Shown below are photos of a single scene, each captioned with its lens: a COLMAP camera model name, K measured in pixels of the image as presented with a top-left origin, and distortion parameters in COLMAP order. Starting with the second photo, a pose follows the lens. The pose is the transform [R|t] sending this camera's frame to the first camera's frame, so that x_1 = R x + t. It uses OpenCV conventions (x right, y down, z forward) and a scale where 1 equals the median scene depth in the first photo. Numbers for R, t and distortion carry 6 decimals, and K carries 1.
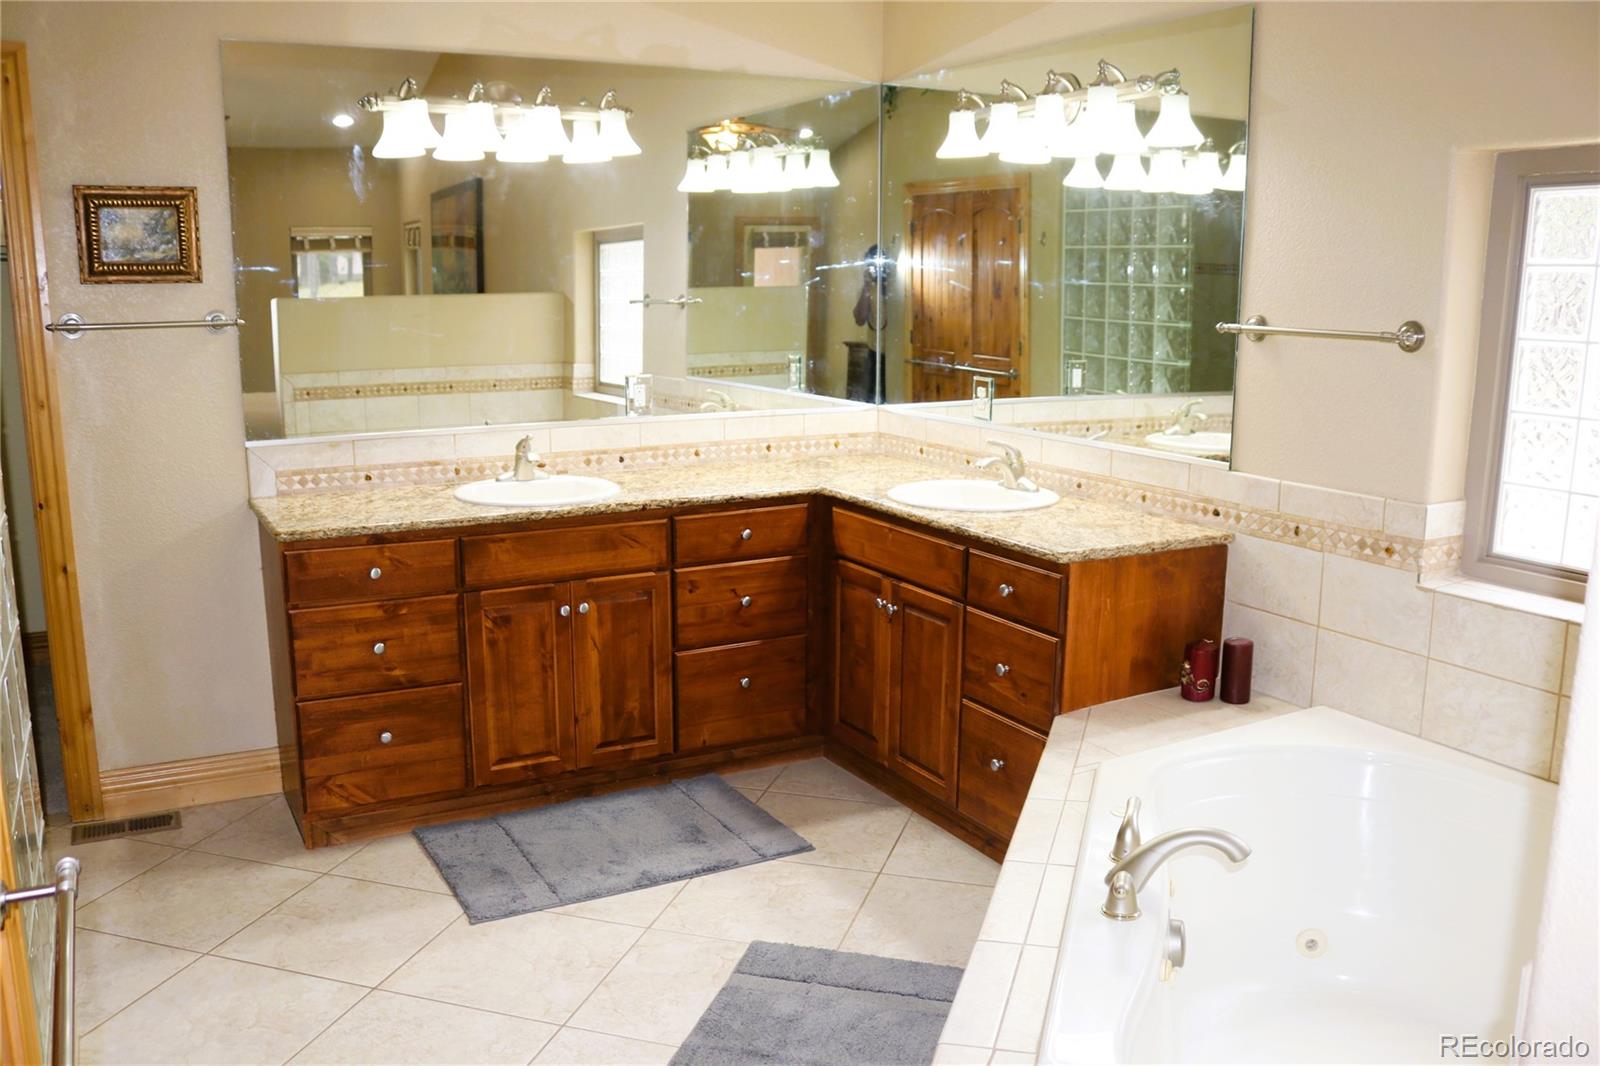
lens RADIAL K [[1325.5, 0, 798.3], [0, 1325.5, 539.4], [0, 0, 1]] dist [-0.137884, 0.076756]
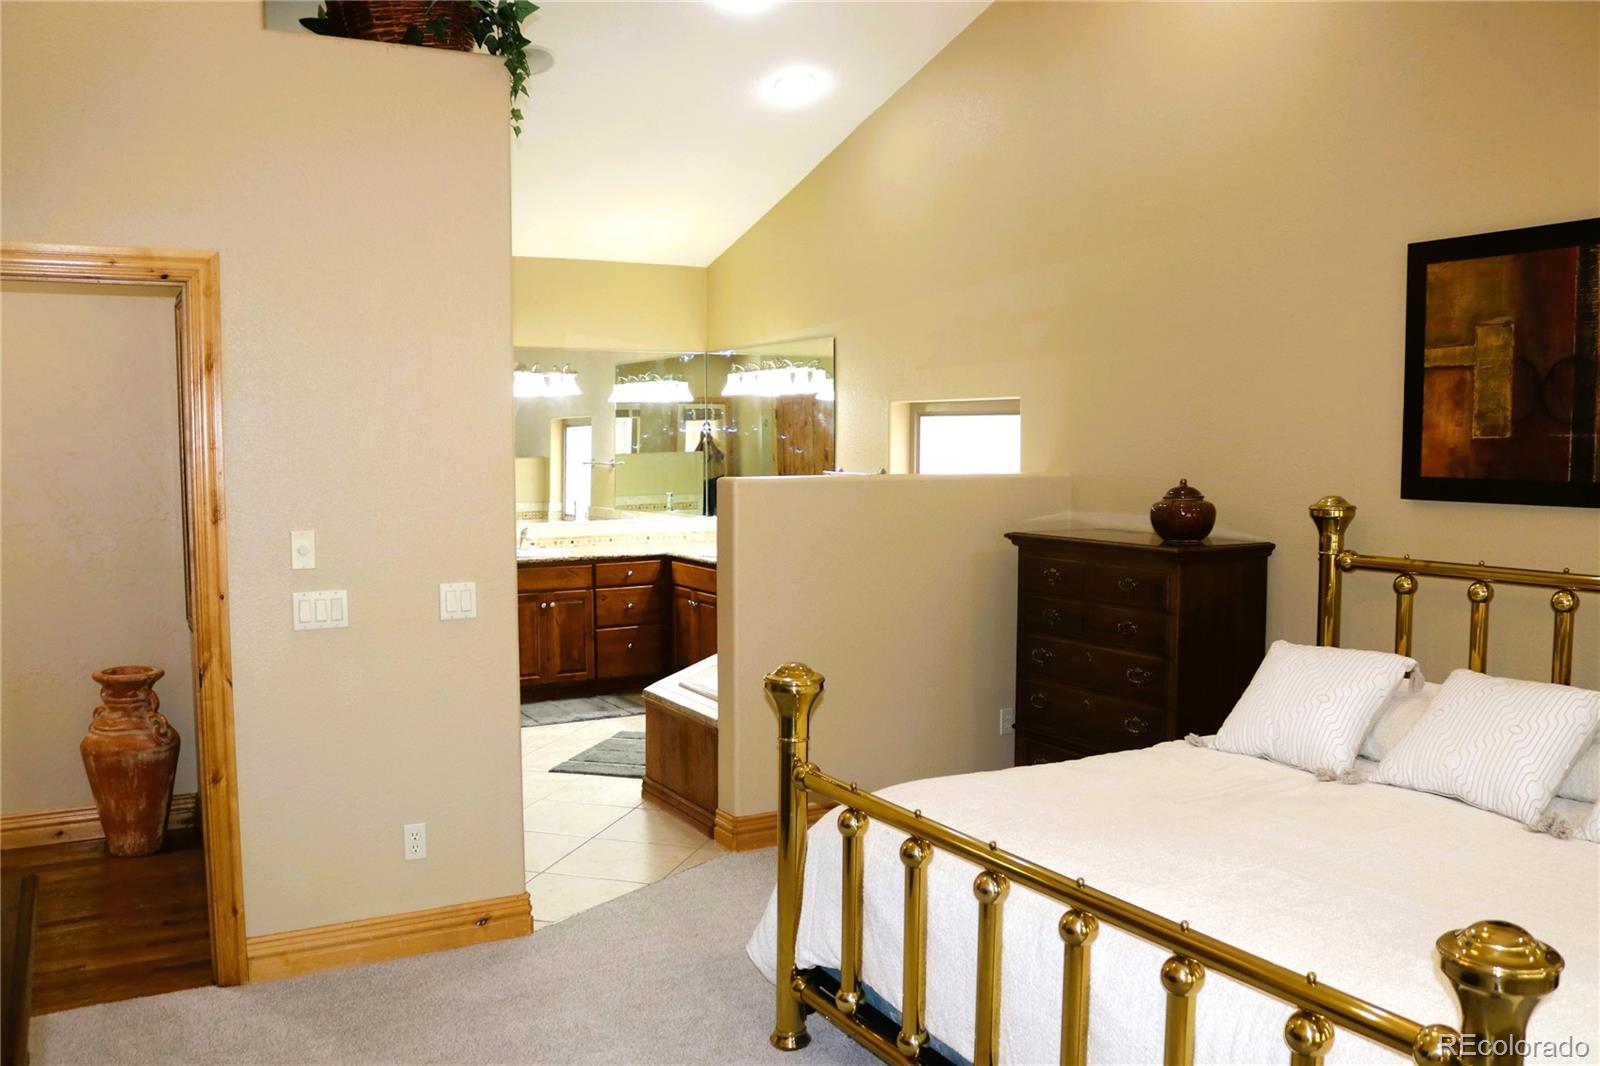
lens RADIAL K [[1325.5, 0, 801.4], [0, 1325.5, 534.2], [0, 0, 1]] dist [-0.137884, 0.076756]
pose [[0.999751, -0.007704, 0.020961, 0.202160], [0.010191, 0.992571, -0.121243, 0.204587], [-0.019871, 0.121427, 0.992401, -1.172356]]
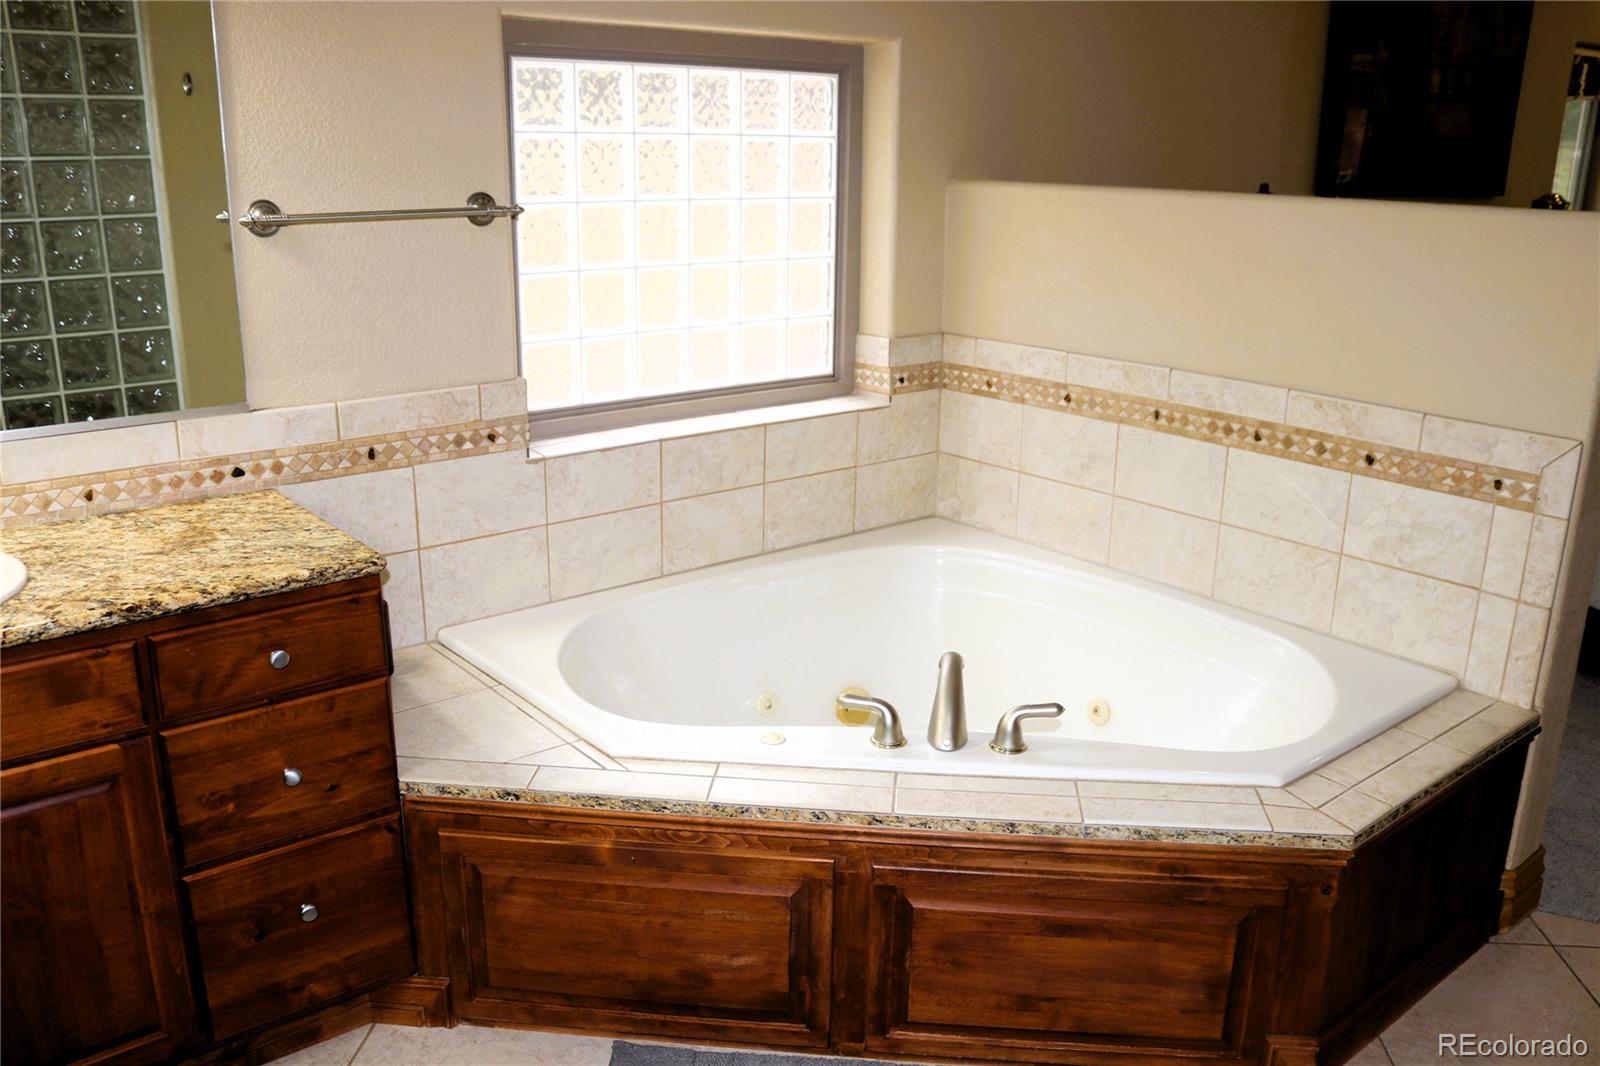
lens RADIAL K [[1325.5, 0, 799.6], [0, 1325.5, 535.7], [0, 0, 1]] dist [-0.137884, 0.076756]
pose [[-0.196889, -0.279884, 0.939627, -0.407660], [0.178839, 0.932055, 0.315102, -0.147976], [-0.963977, 0.230082, -0.133457, 0.730146]]
